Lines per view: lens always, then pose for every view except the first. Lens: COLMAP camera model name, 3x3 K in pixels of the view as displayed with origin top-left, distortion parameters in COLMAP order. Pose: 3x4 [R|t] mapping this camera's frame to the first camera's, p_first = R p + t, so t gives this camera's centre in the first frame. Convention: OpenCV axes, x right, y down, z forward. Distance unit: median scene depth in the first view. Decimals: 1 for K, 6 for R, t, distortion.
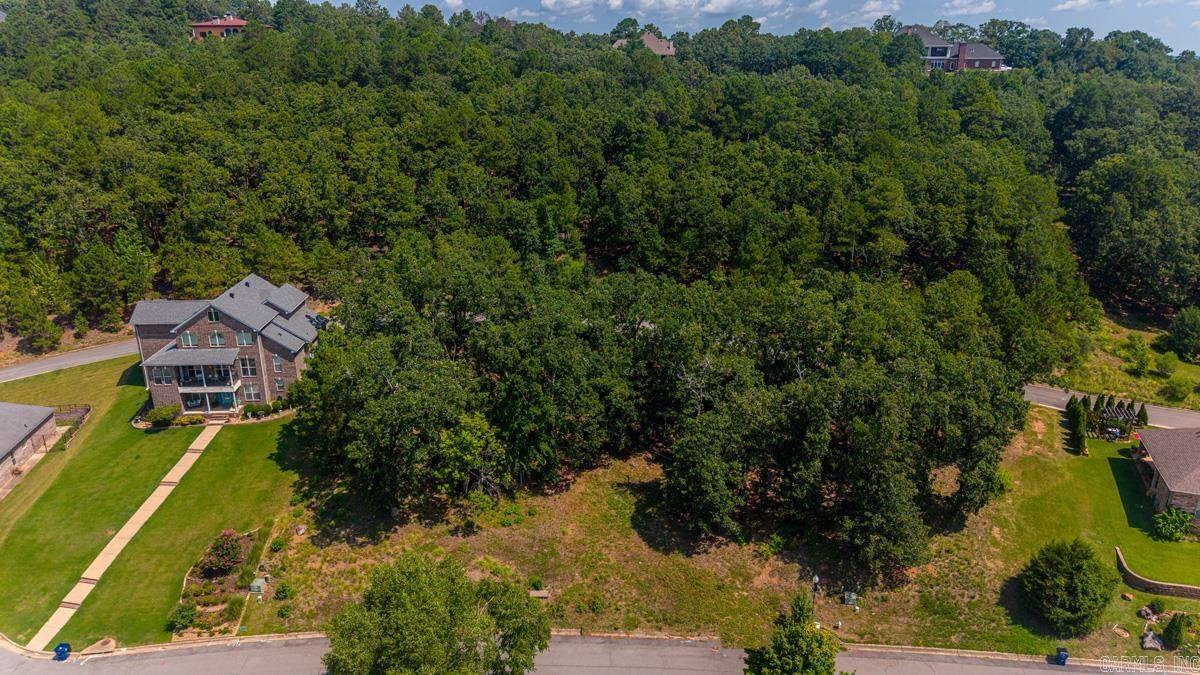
lens RADIAL K [[802.1, 0, 595.5], [0, 802.1, 342.3], [0, 0, 1]] dist [0.037221, -0.049495]
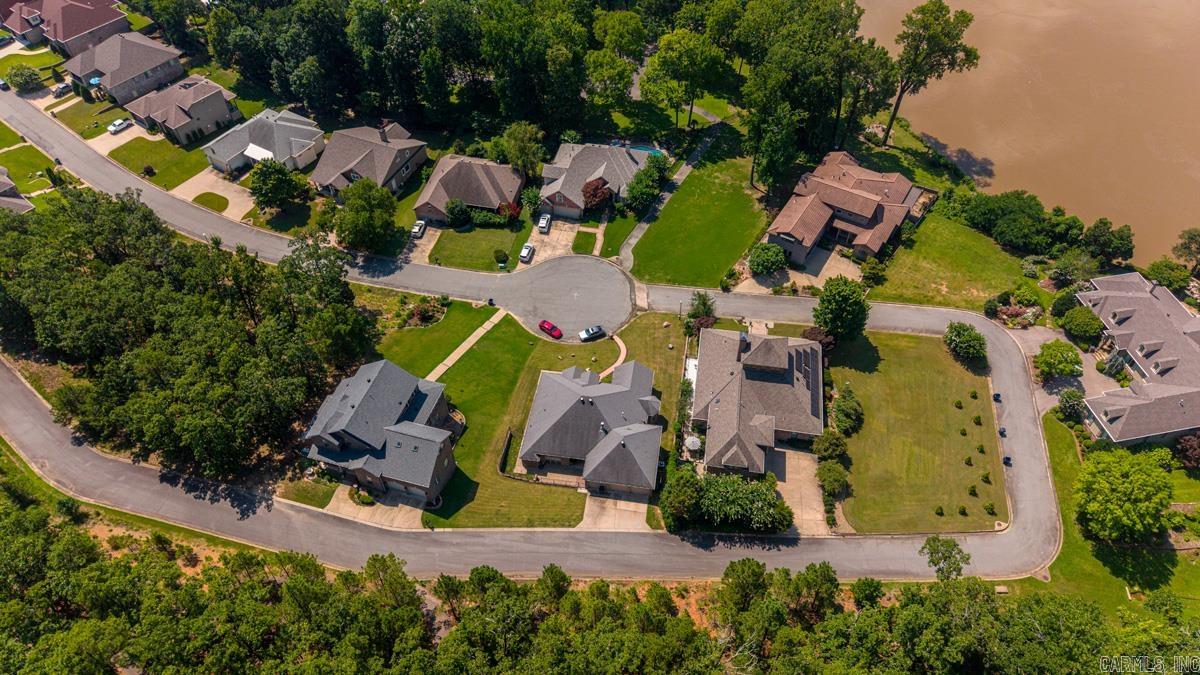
lens RADIAL K [[802.1, 0, 606.7], [0, 802.1, 343.3], [0, 0, 1]] dist [0.037221, -0.049495]
pose [[-0.944781, -0.242093, 0.220859, -1.195641], [0.116129, 0.382885, 0.916468, -1.340222], [-0.306435, 0.891510, -0.333628, 1.390990]]
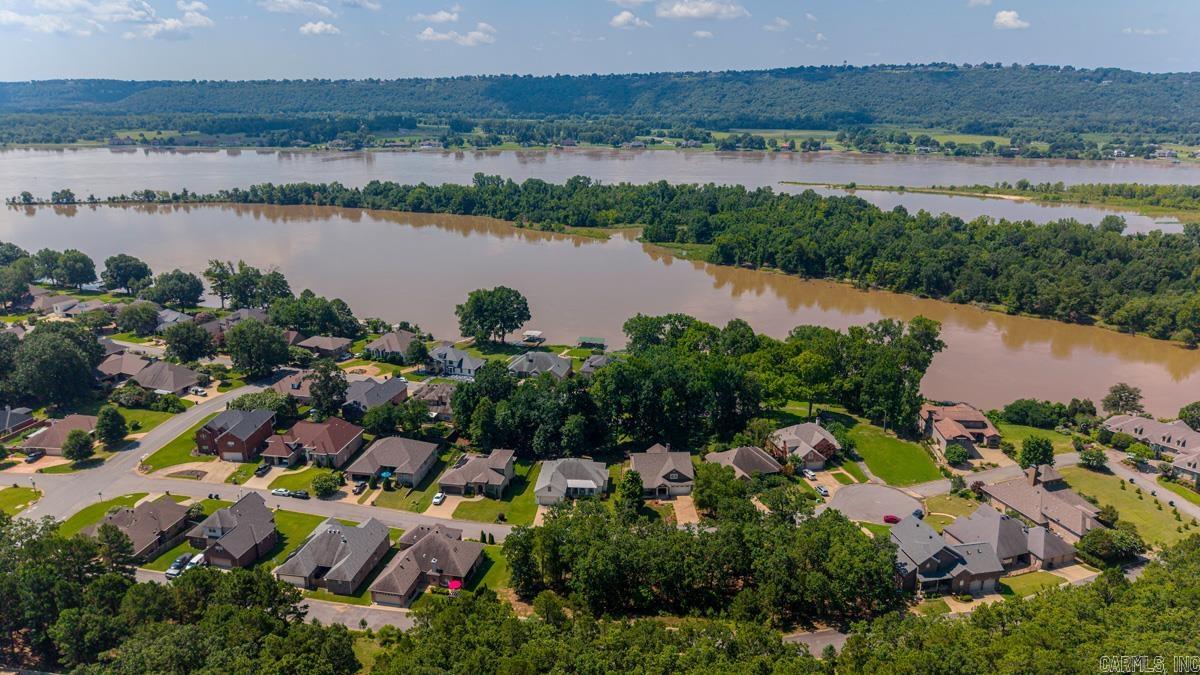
lens RADIAL K [[802.1, 0, 598.8], [0, 802.1, 335.3], [0, 0, 1]] dist [0.037221, -0.049495]
pose [[-0.989484, 0.044401, -0.137660, 0.590097], [-0.045996, 0.805729, 0.590496, -1.668007], [0.137135, 0.590618, -0.795213, 2.373407]]
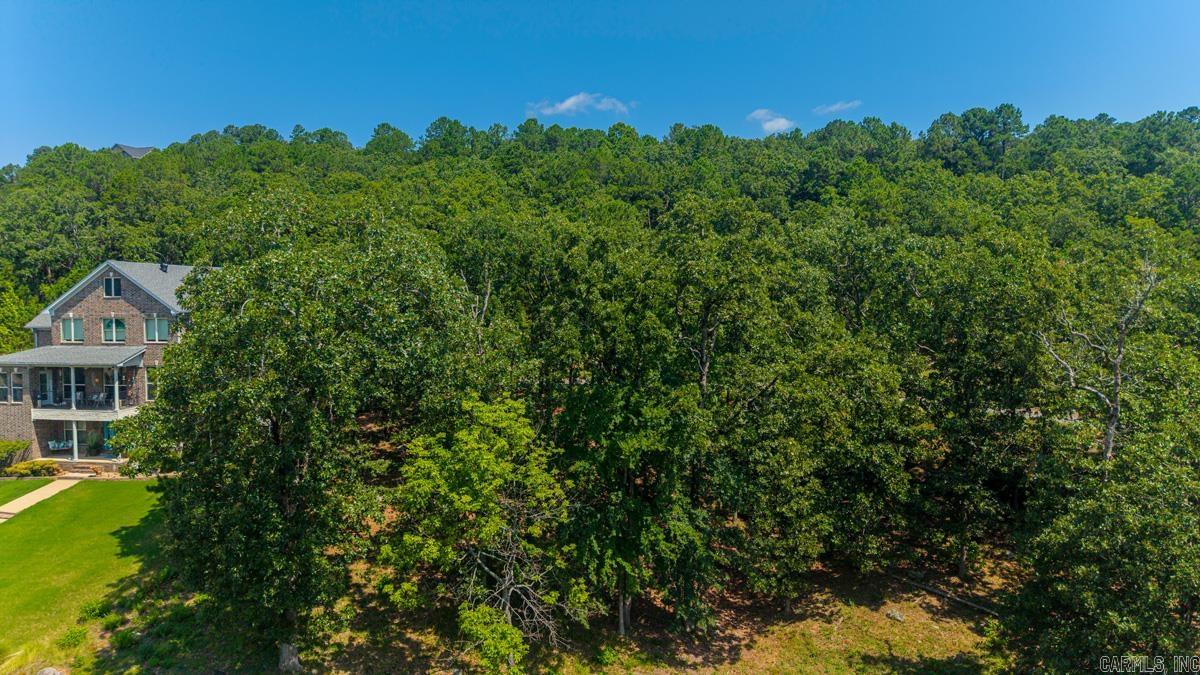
lens RADIAL K [[802.1, 0, 597.4], [0, 802.1, 337.7], [0, 0, 1]] dist [0.037221, -0.049495]
pose [[0.980430, 0.008131, -0.196700, -0.025198], [-0.063768, 0.958396, -0.278228, 0.149414], [0.186255, 0.285326, 0.940159, 0.572211]]
